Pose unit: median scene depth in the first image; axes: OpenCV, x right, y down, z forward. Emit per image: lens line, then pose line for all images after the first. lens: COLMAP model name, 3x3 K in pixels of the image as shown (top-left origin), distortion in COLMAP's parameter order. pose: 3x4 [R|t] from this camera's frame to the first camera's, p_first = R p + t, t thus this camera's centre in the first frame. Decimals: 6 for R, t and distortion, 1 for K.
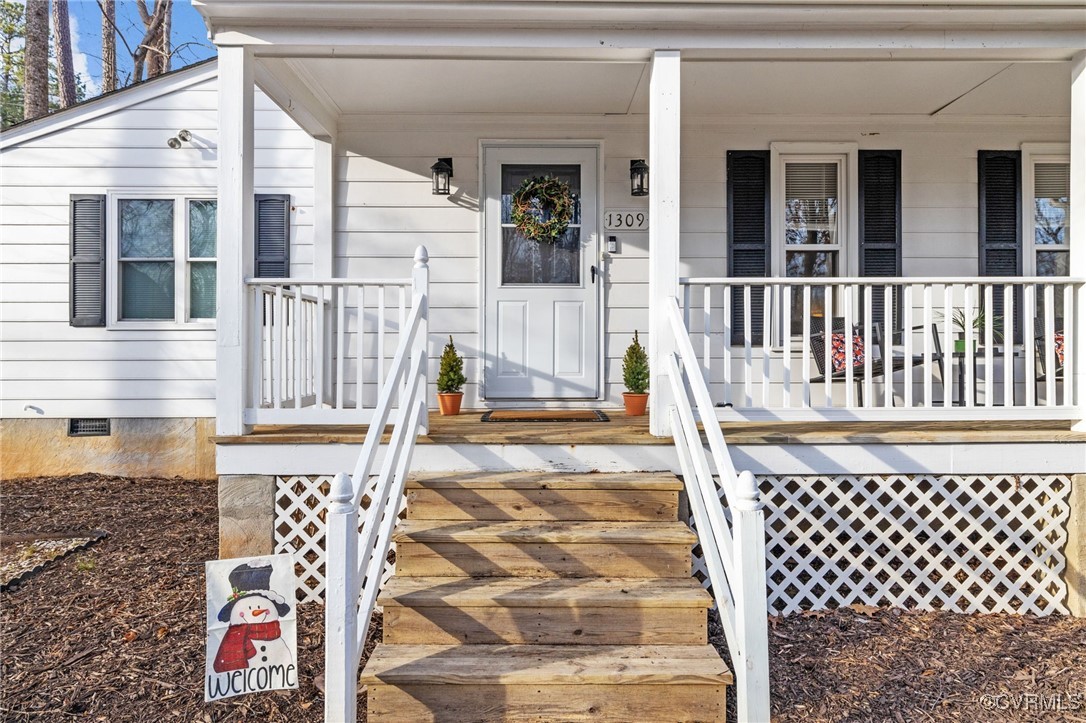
lens RADIAL K [[577.5, 0, 560.5], [0, 577.5, 360.3], [0, 0, 1]] dist [0.004655, -0.000391]
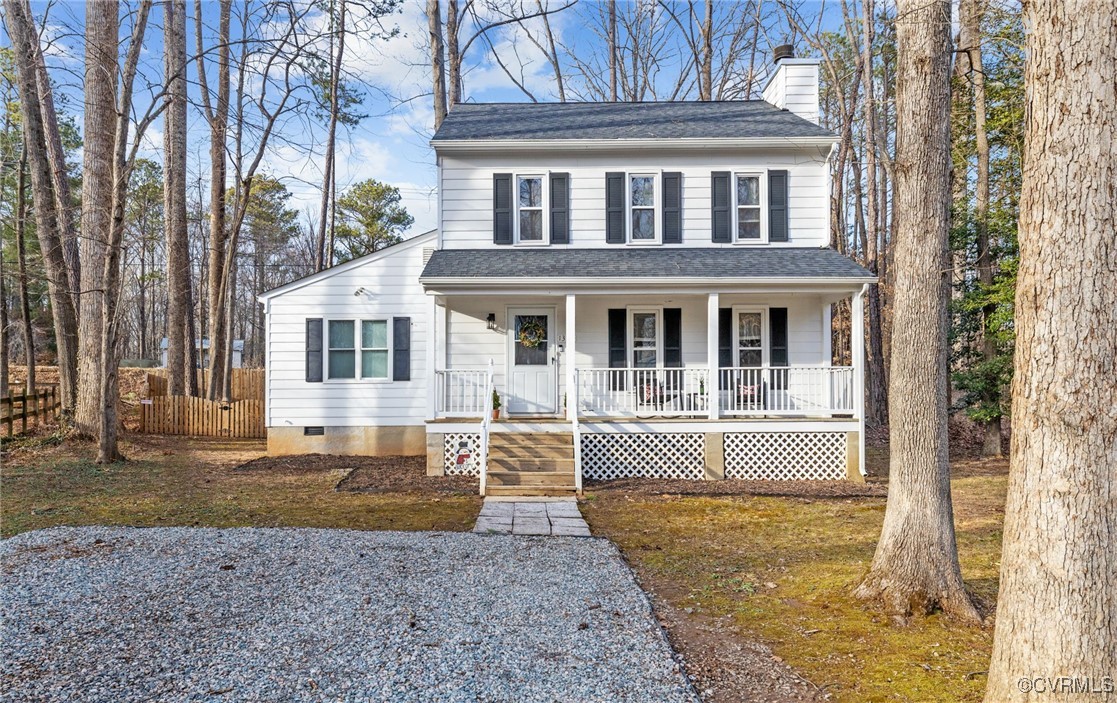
lens RADIAL K [[660.3, 0, 556.1], [0, 660.3, 386.1], [0, 0, 1]] dist [-0.000708, -0.000356]
pose [[0.999892, -0.003657, -0.014267, 0.110561], [0.003298, 0.999680, -0.025070, 0.024978], [0.014354, 0.025021, 0.999584, -1.774498]]
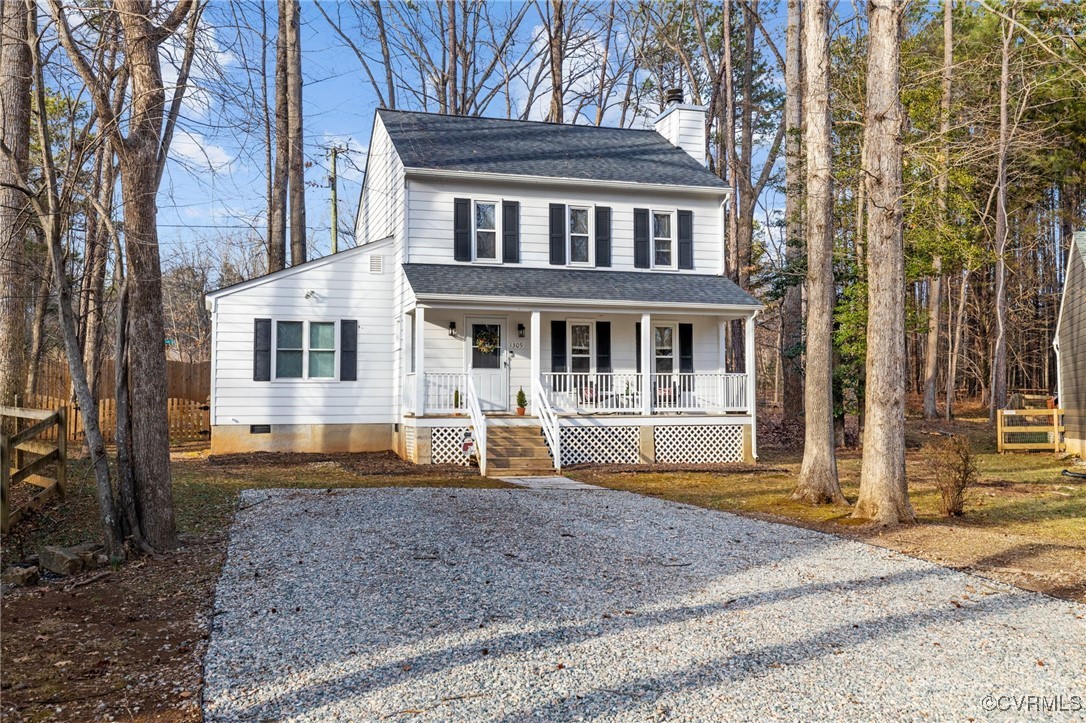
lens RADIAL K [[897.1, 0, 542.3], [0, 897.1, 344.0], [0, 0, 1]] dist [0.000962, 0.002377]
pose [[0.964225, 0.016908, 0.264544, -0.916290], [0.001887, 0.997501, -0.070633, 0.053721], [-0.265077, 0.068605, 0.961784, -3.203926]]
